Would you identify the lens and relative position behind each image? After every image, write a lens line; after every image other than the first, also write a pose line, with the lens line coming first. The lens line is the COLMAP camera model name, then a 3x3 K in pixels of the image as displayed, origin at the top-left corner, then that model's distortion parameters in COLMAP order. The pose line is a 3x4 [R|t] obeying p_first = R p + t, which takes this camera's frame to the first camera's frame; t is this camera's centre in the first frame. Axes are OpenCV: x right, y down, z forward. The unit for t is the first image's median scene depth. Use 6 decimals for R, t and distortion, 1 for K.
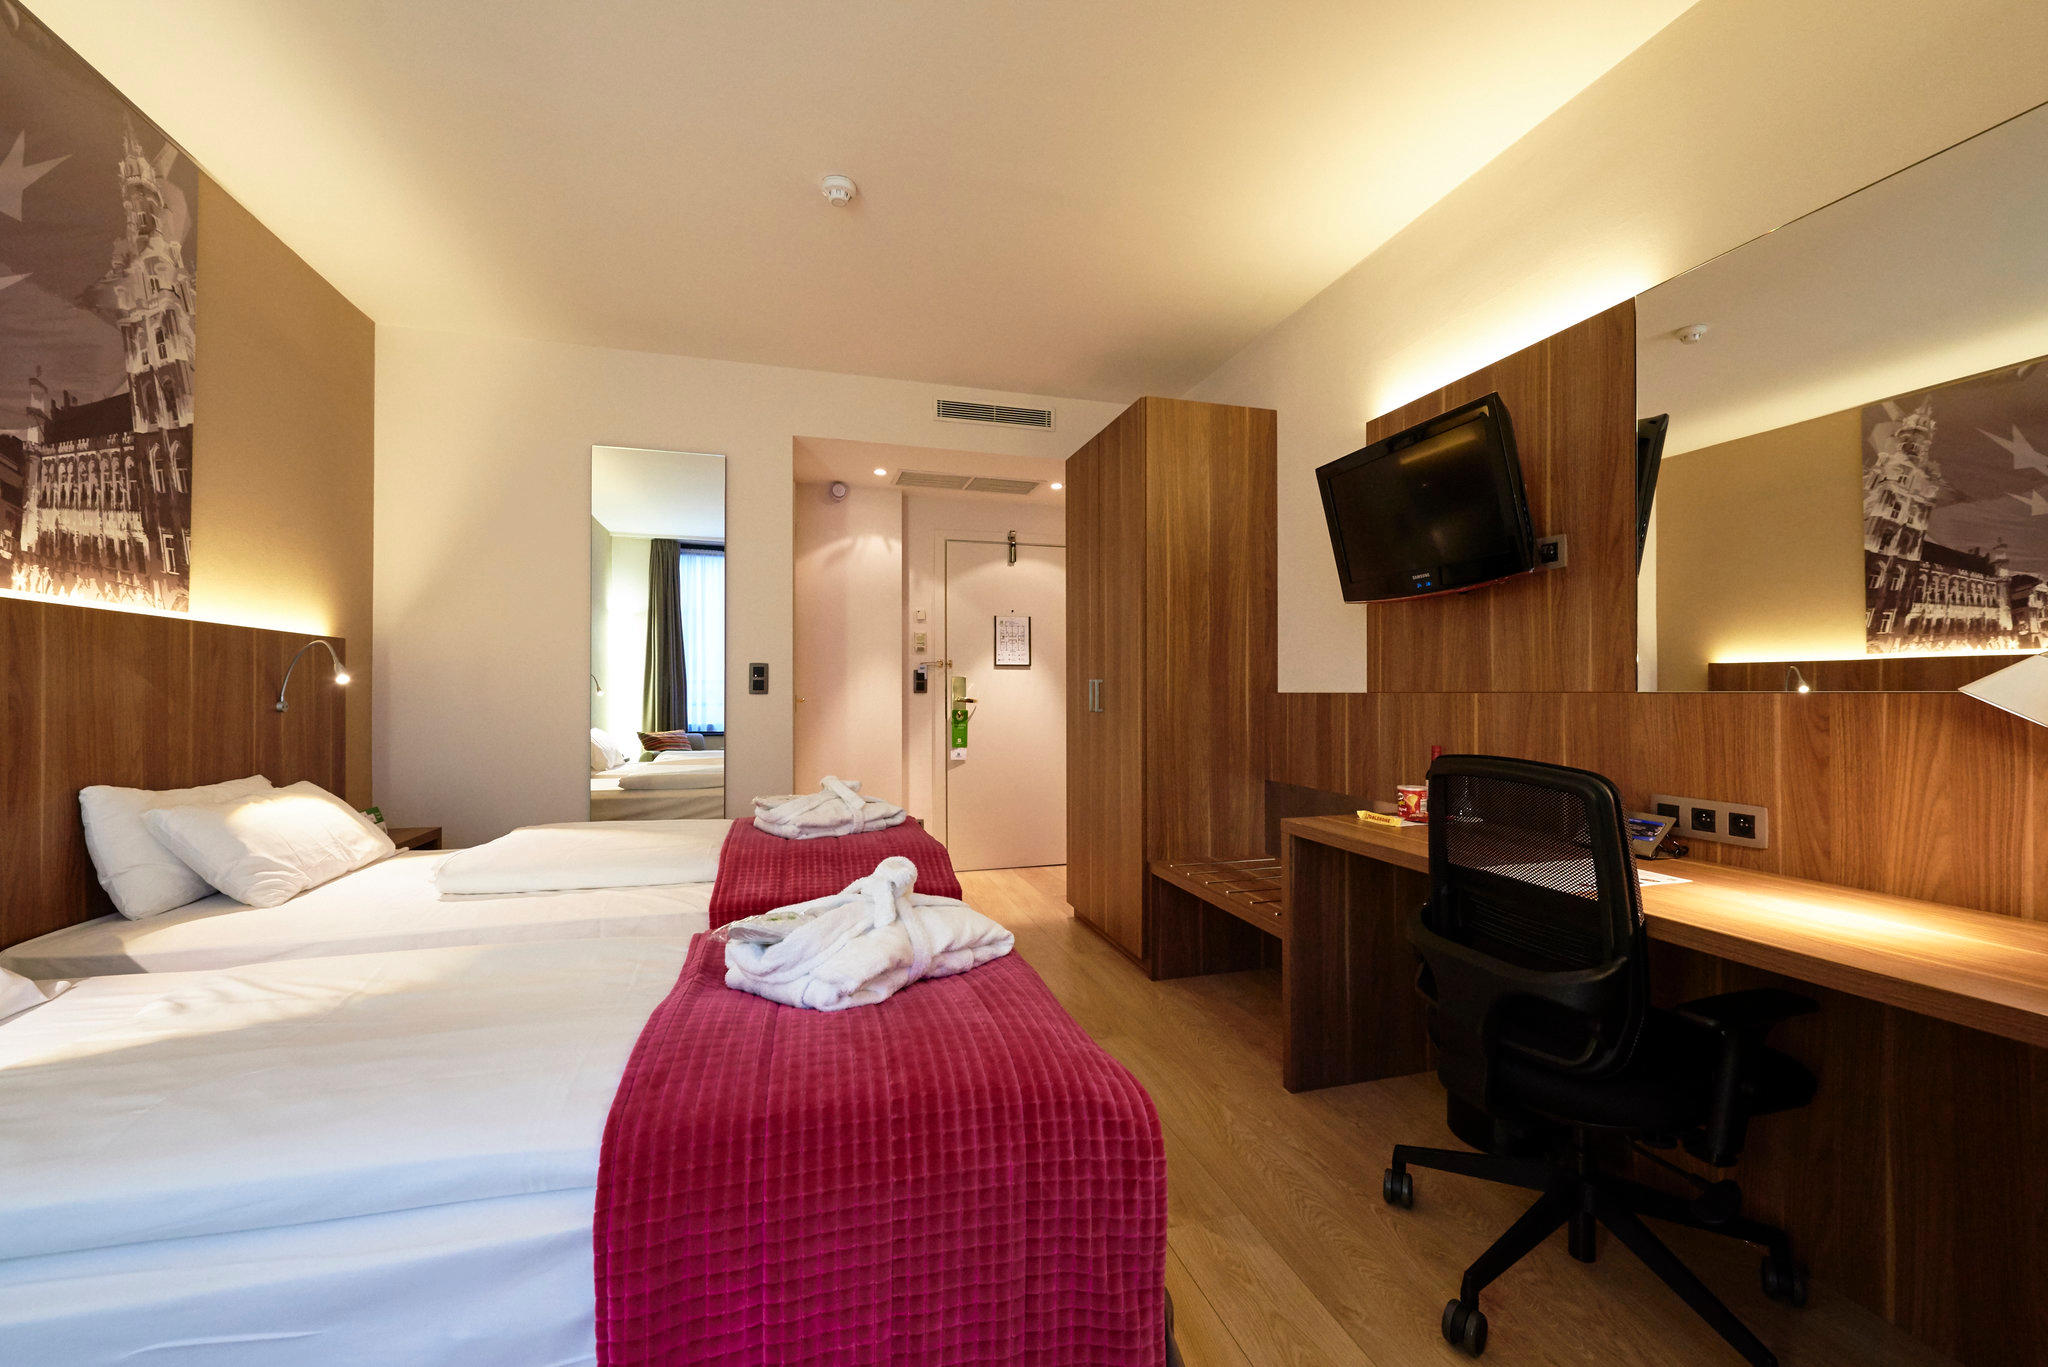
lens RADIAL K [[820.8, 0, 1006.7], [0, 820.8, 687.4], [0, 0, 1]] dist [-0.004359, -0.000742]
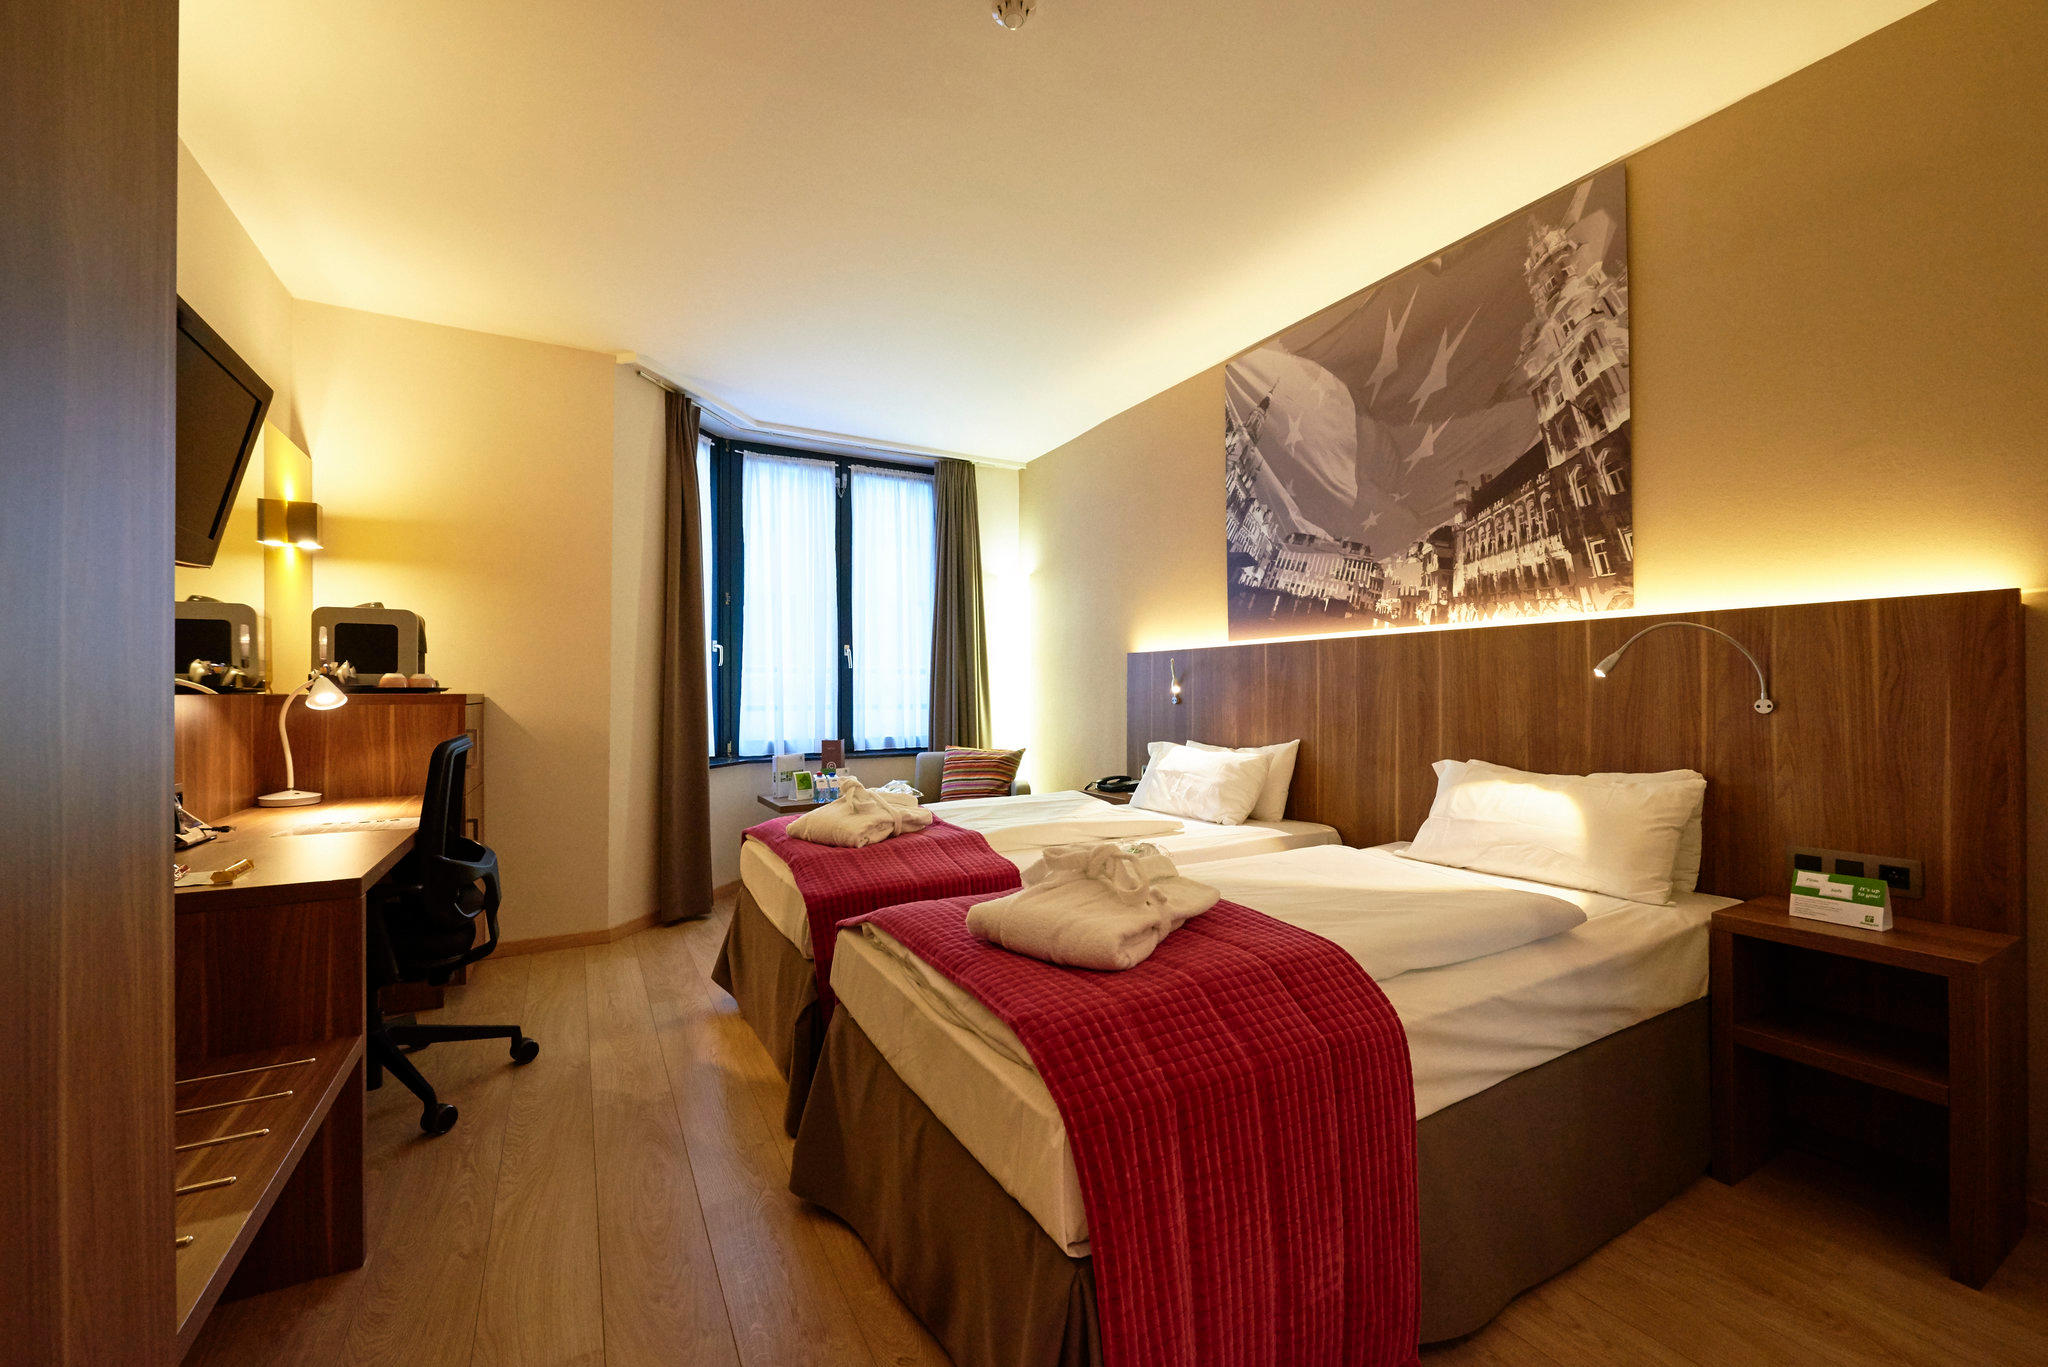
lens RADIAL K [[820.8, 0, 1025.9], [0, 820.8, 693.0], [0, 0, 1]] dist [-0.004359, -0.000742]
pose [[-0.966739, 0.004835, -0.255720, -0.029718], [0.006514, 0.999962, -0.005720, 0.014368], [0.255683, -0.007195, -0.966734, 1.995949]]
